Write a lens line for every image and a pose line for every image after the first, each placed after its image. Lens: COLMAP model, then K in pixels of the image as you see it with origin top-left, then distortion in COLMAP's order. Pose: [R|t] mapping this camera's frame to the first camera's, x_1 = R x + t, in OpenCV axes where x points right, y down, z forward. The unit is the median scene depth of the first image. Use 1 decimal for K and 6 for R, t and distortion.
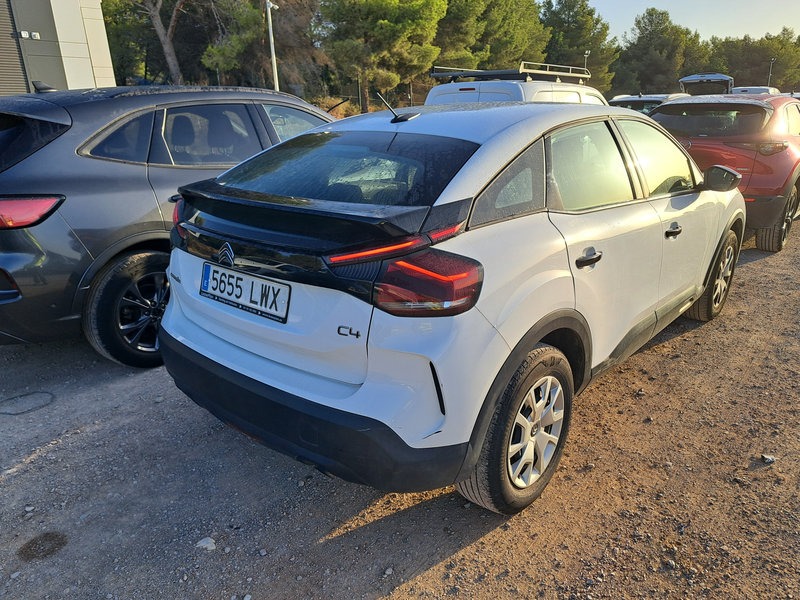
lens RADIAL K [[589.8, 0, 400.0], [0, 589.8, 300.0], [0, 0, 1]] dist [0.062690, -0.064899]
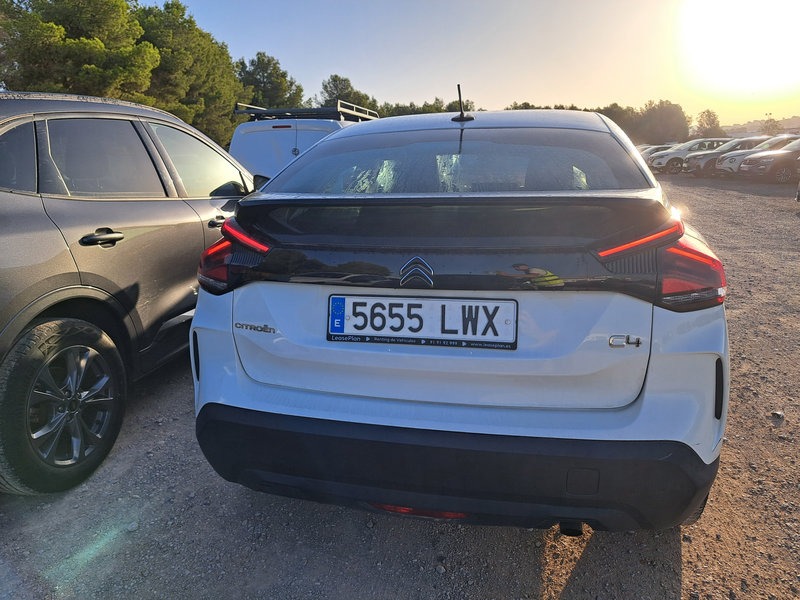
lens RADIAL K [[589.8, 0, 400.0], [0, 589.8, 300.0], [0, 0, 1]] dist [0.062690, -0.064899]
pose [[0.885753, -0.118825, 0.448689, -0.378505], [0.157884, 0.986165, -0.050515, -0.005039], [-0.436479, 0.115584, 0.892259, 0.208134]]
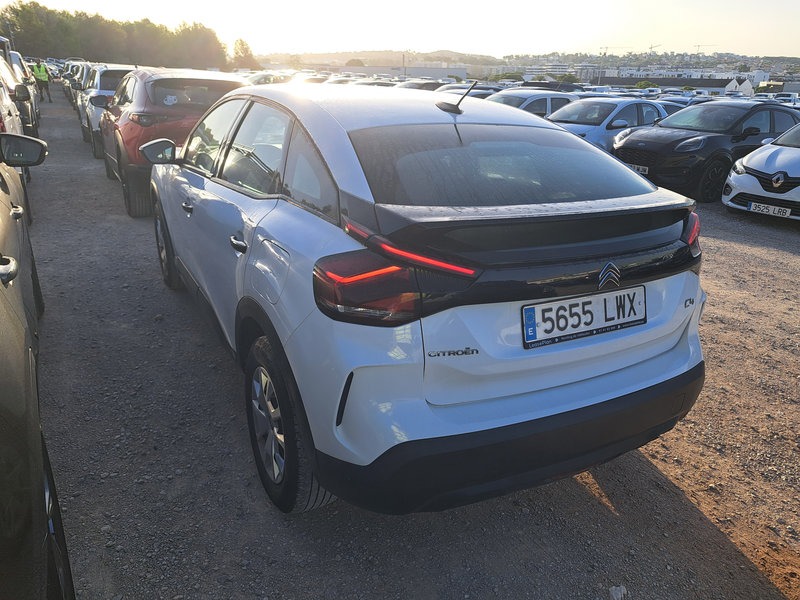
lens RADIAL K [[589.8, 0, 400.0], [0, 589.8, 300.0], [0, 0, 1]] dist [0.062690, -0.064899]
pose [[0.353532, -0.305275, 0.884207, -0.689968], [0.245051, 0.942462, 0.227409, -0.185421], [-0.902754, 0.136279, 0.407999, 0.543531]]
